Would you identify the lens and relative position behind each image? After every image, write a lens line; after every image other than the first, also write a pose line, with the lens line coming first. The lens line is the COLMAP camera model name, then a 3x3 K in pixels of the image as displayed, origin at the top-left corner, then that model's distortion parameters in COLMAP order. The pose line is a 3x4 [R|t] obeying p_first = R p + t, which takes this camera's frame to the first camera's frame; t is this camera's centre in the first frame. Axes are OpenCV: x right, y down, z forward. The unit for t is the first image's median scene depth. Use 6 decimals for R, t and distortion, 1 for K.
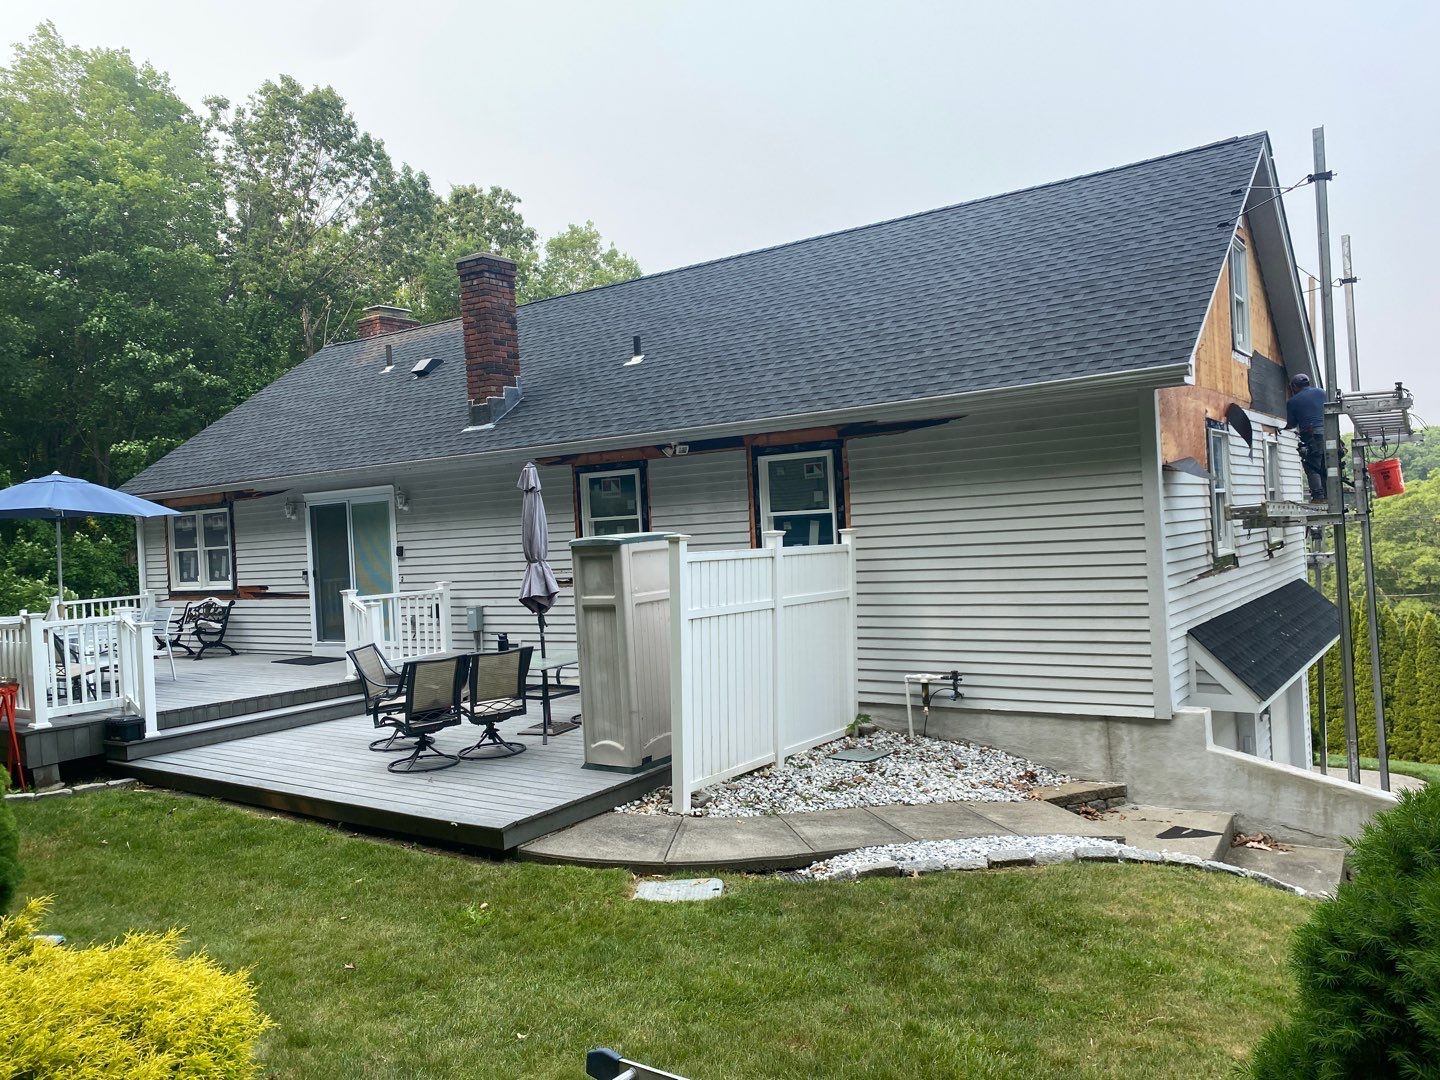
lens RADIAL K [[1095.1, 0, 700.6], [0, 1095.1, 533.9], [0, 0, 1]] dist [0.027371, -0.032925]
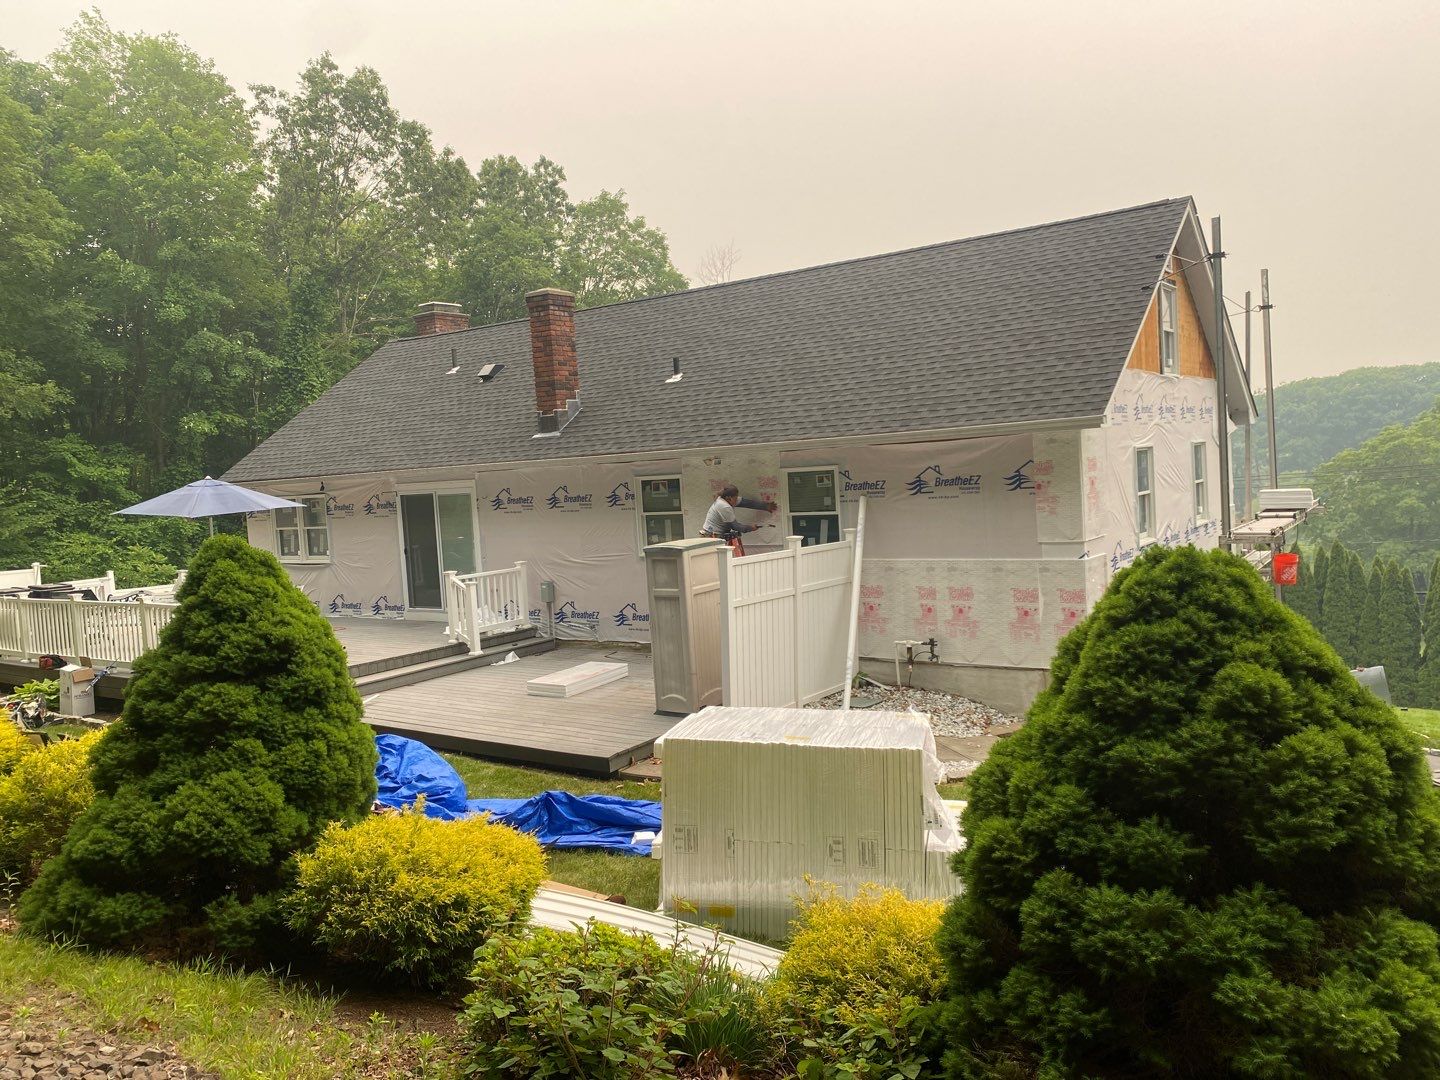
lens RADIAL K [[1095.1, 0, 707.4], [0, 1095.1, 533.0], [0, 0, 1]] dist [0.027371, -0.032925]
pose [[0.999978, -0.006372, 0.001861, -0.029779], [0.006258, 0.998426, 0.055732, -0.059339], [-0.002213, -0.055719, 0.998444, -0.235830]]
